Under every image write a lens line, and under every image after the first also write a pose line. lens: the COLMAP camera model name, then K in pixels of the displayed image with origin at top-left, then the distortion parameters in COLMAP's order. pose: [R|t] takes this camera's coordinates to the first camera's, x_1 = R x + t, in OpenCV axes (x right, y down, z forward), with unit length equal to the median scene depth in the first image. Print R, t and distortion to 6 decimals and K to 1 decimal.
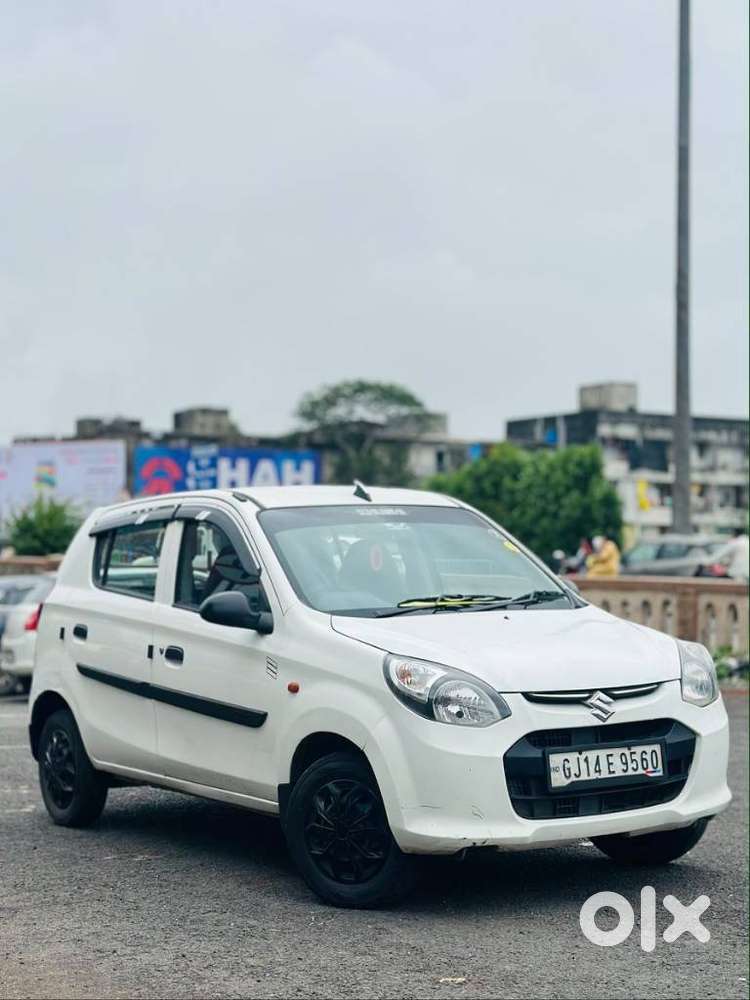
lens RADIAL K [[2167.7, 0, 375.0], [0, 2167.7, 500.0], [0, 0, 1]] dist [-0.025588, -0.201693]
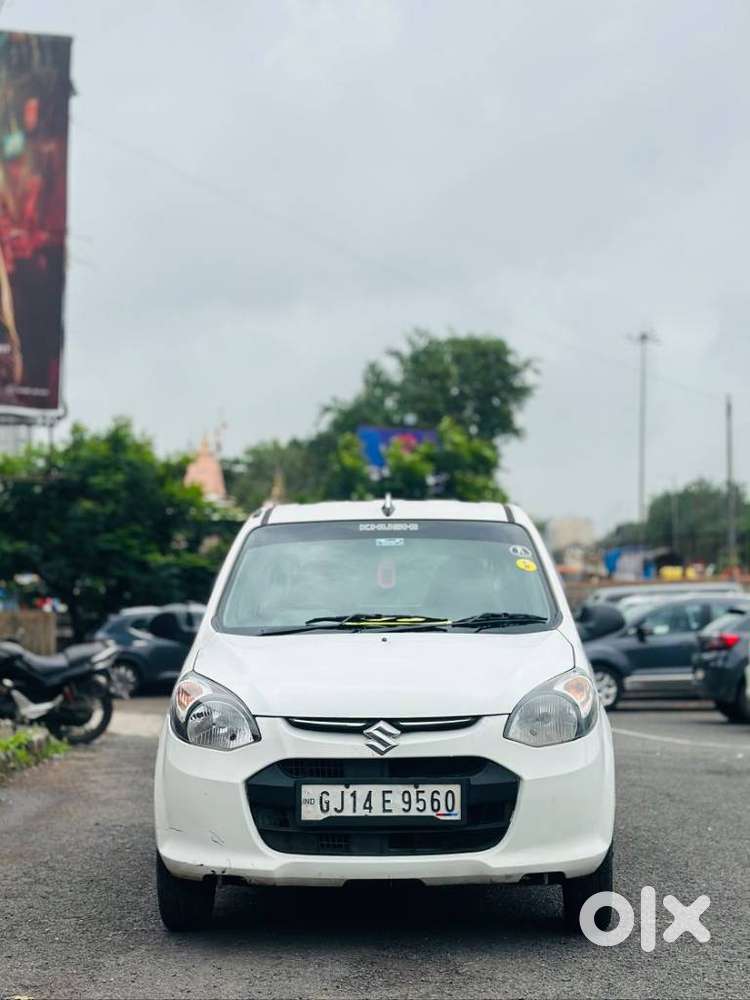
lens RADIAL K [[2167.7, 0, 375.0], [0, 2167.7, 500.0], [0, 0, 1]] dist [-0.025588, -0.201693]
pose [[0.818107, -0.004816, -0.575045, 0.626935], [-0.003102, 0.999913, -0.012788, 0.006620], [0.575057, 0.012245, 0.818022, 0.248292]]
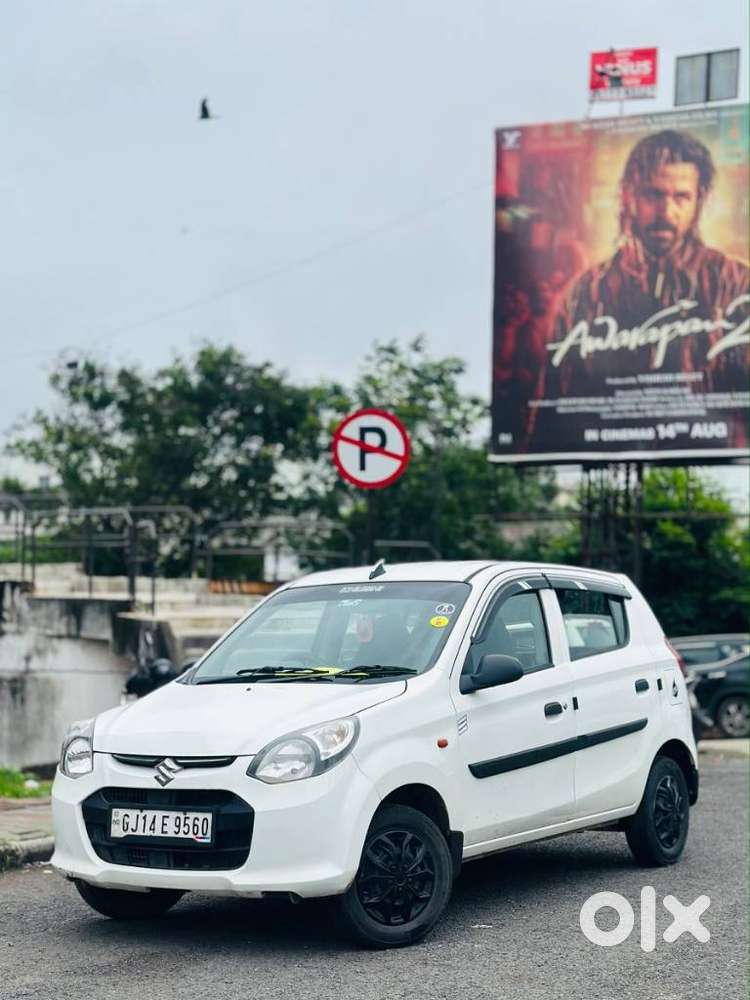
lens RADIAL K [[2167.7, 0, 375.0], [0, 2167.7, 500.0], [0, 0, 1]] dist [-0.025588, -0.201693]
pose [[0.367601, -0.033164, -0.929392, 1.179412], [0.026176, 0.999337, -0.025307, -0.013356], [0.929615, -0.015025, 0.368225, 0.690924]]
